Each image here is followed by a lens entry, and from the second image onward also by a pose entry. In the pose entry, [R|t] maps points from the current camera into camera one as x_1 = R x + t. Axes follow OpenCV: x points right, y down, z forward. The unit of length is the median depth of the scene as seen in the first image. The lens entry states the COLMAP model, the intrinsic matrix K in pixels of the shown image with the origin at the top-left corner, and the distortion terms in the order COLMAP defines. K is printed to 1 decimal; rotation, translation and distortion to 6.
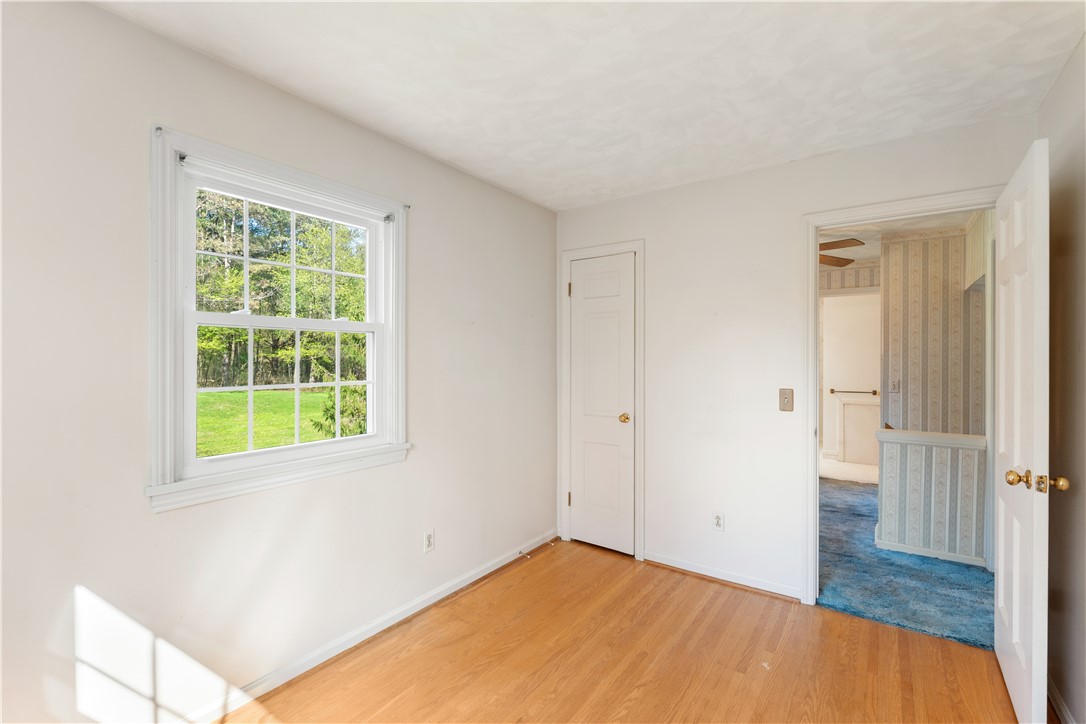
lens RADIAL K [[485.0, 0, 543.0], [0, 485.0, 362.0], [0, 0, 1]] dist [-0.001422, 0.000075]
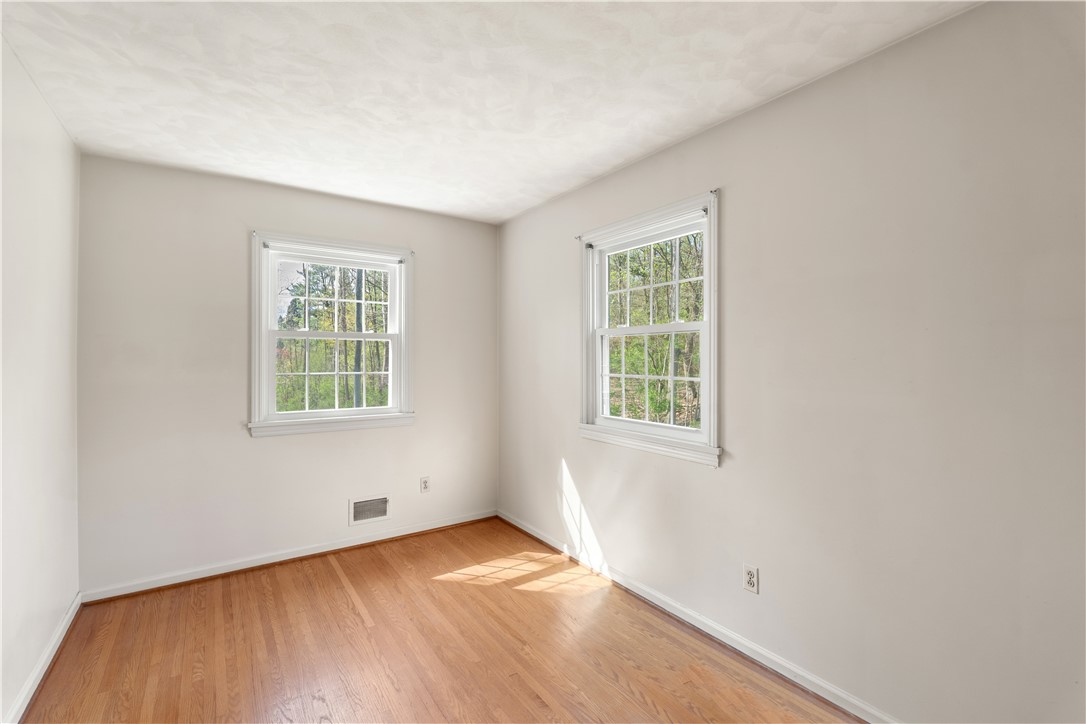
lens RADIAL K [[490.6, 0, 545.9], [0, 490.6, 353.7], [0, 0, 1]] dist [-0.004092, 0.000386]
pose [[-0.354270, -0.004119, -0.935134, 0.836208], [-0.004099, 0.999988, -0.002852, -0.008911], [0.935134, 0.002822, -0.354282, 1.221254]]
